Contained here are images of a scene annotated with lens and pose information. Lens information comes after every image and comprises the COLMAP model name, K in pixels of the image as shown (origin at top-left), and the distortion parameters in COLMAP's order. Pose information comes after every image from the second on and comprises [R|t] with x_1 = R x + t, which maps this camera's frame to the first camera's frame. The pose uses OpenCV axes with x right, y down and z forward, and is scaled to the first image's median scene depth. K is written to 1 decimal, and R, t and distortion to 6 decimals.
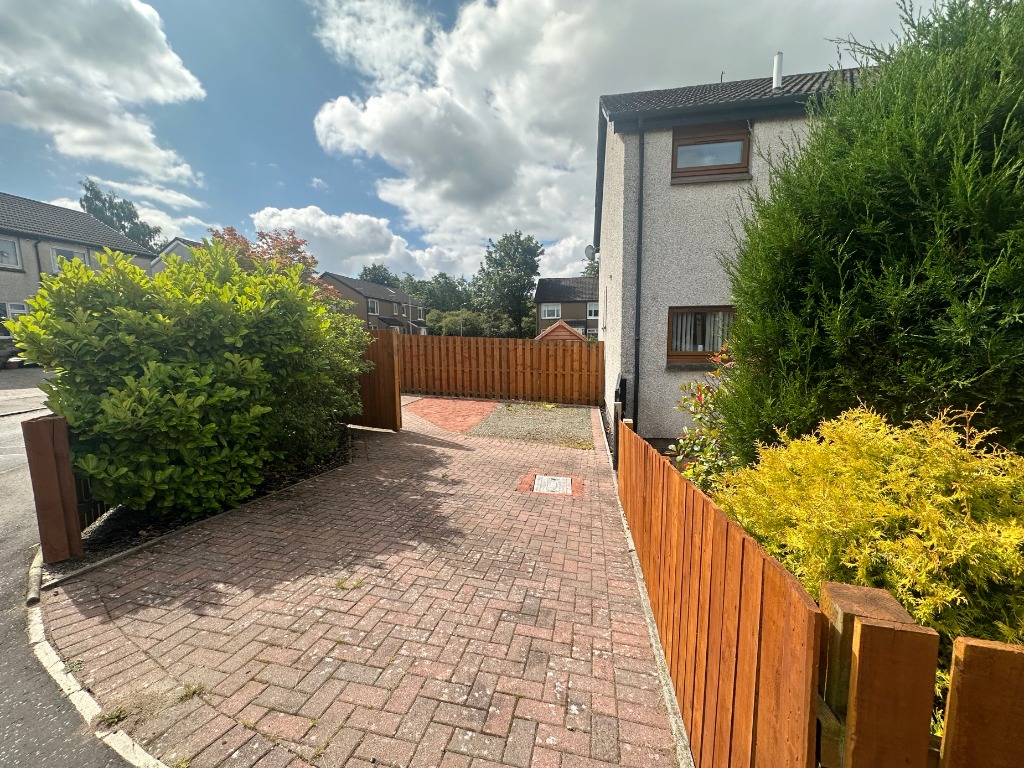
lens RADIAL K [[410.9, 0, 505.8], [0, 410.9, 384.5], [0, 0, 1]] dist [-0.002278, -0.000070]
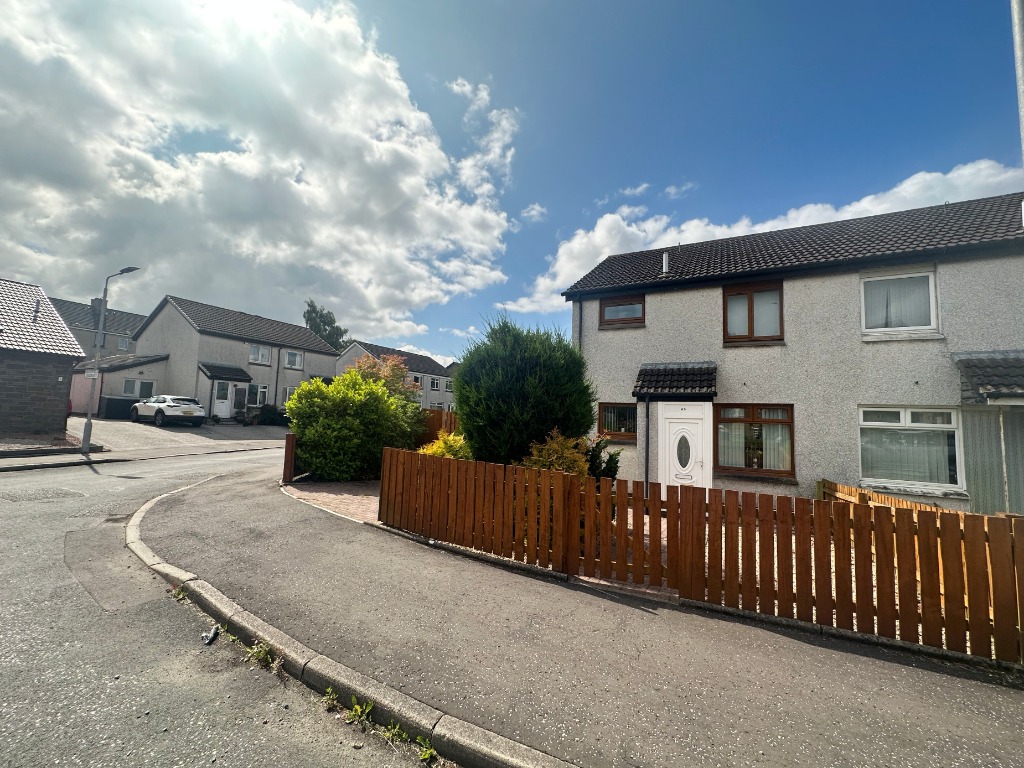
lens RADIAL K [[410.9, 0, 510.4], [0, 410.9, 388.6], [0, 0, 1]] dist [-0.002278, -0.000070]
pose [[0.954871, 0.023498, -0.296090, 0.564441], [-0.078237, 0.981559, -0.174413, 0.064716], [0.286531, 0.189707, 0.939101, -0.618656]]
